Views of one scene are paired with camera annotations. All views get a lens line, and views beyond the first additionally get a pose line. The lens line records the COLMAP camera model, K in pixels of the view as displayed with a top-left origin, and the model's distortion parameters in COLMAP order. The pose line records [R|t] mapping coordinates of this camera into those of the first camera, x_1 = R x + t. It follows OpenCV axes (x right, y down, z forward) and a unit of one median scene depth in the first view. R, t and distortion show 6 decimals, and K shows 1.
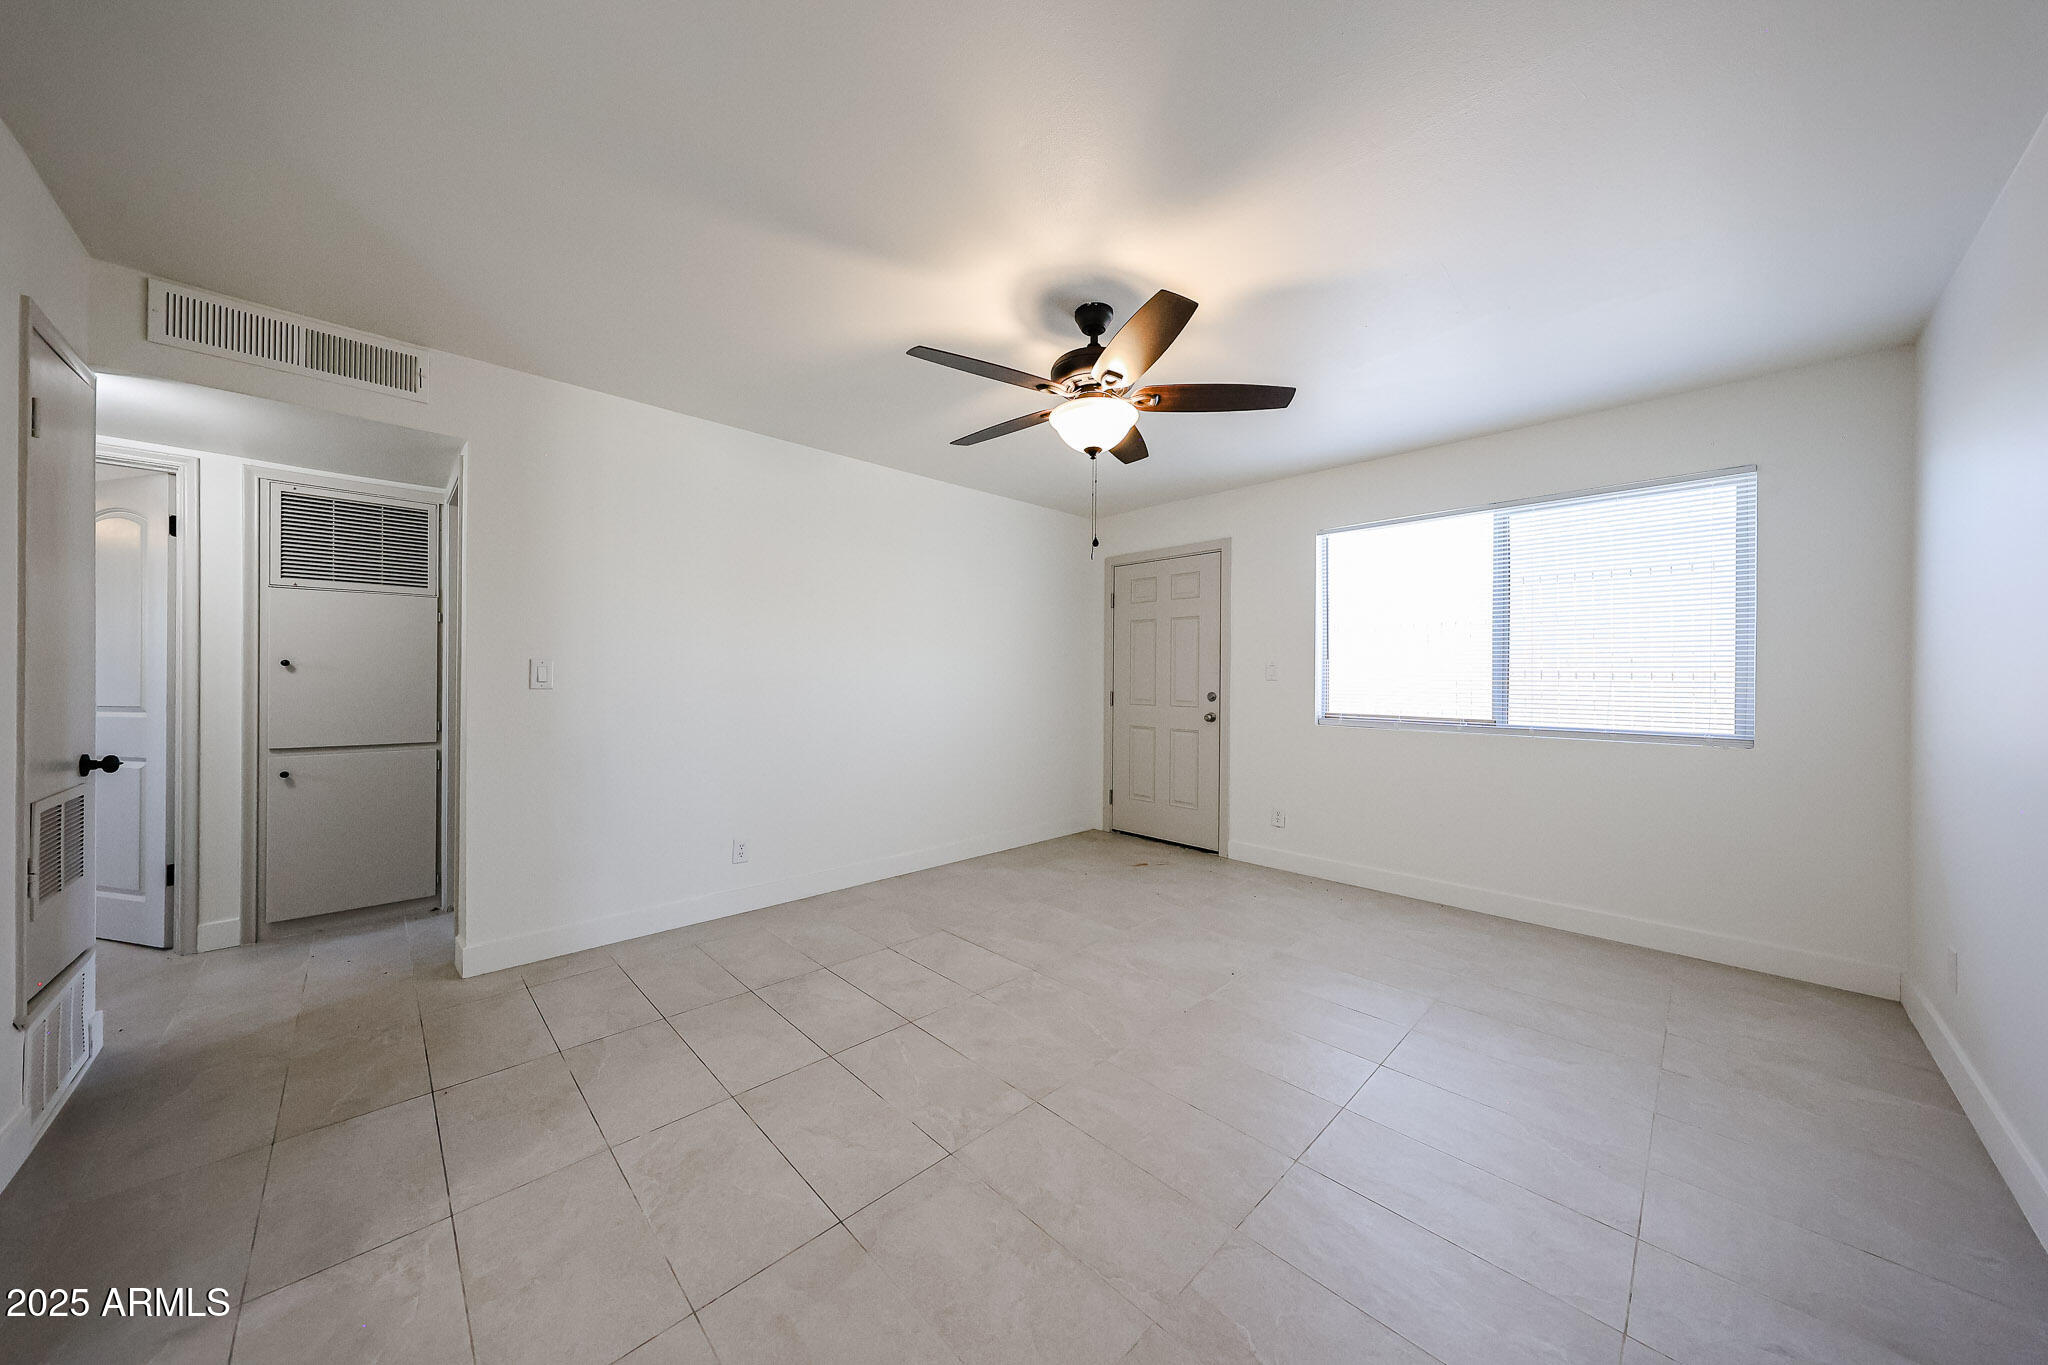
lens RADIAL K [[672.6, 0, 1027.9], [0, 672.6, 677.2], [0, 0, 1]] dist [0.008440, -0.000045]
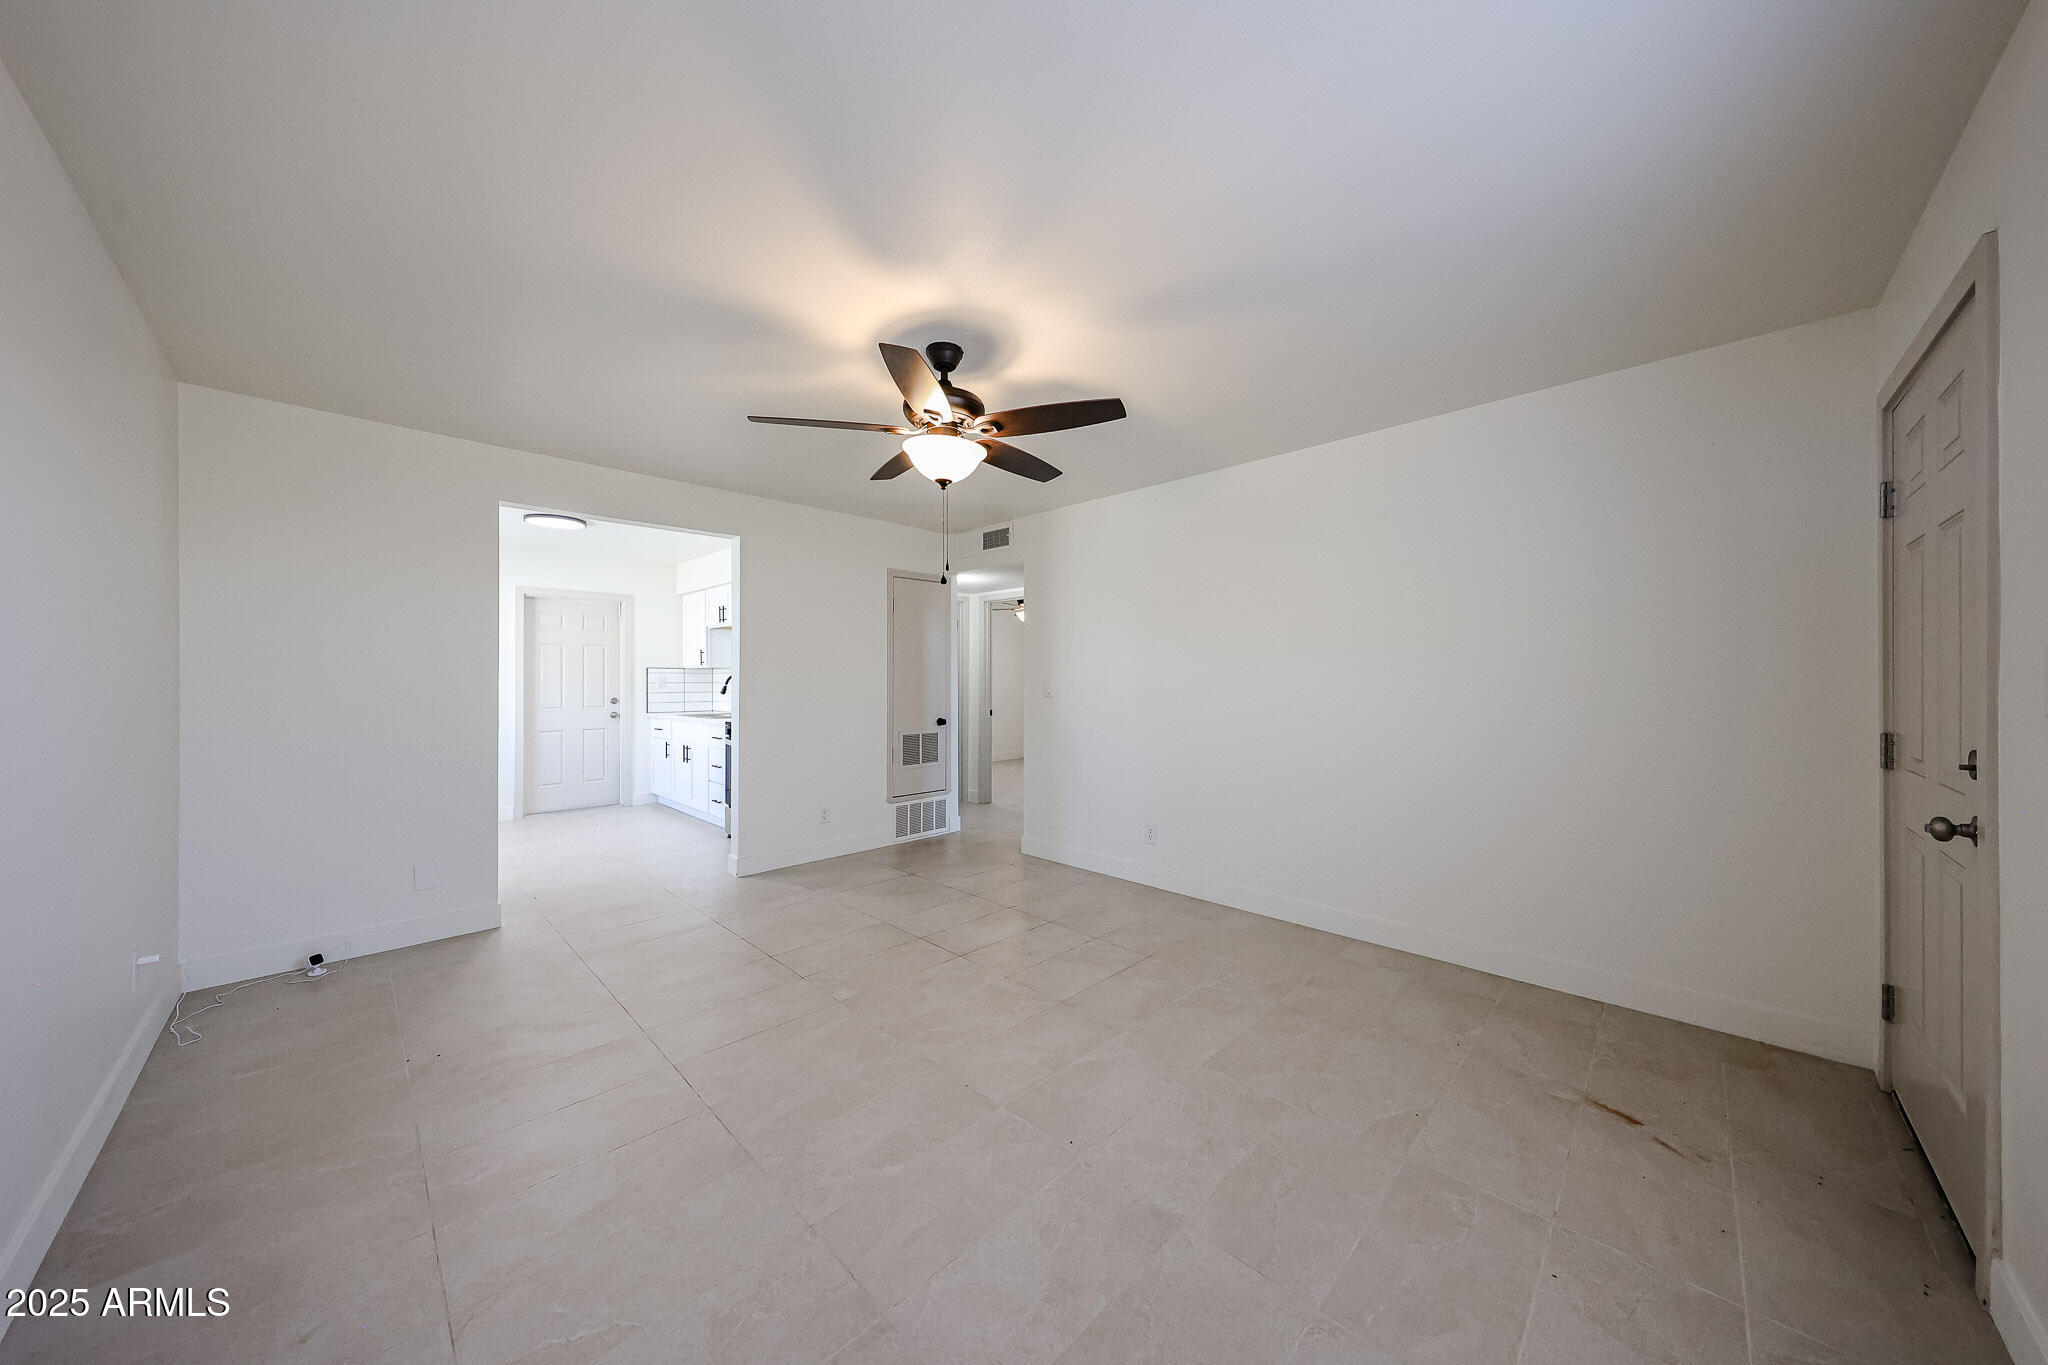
lens RADIAL K [[672.6, 0, 1027.9], [0, 672.6, 677.2], [0, 0, 1]] dist [0.008440, -0.000045]
pose [[0.014618, -0.017131, -0.999746, 1.090987], [-0.001914, 0.999851, -0.017161, -0.003612], [0.999891, 0.002165, 0.014583, 1.065404]]
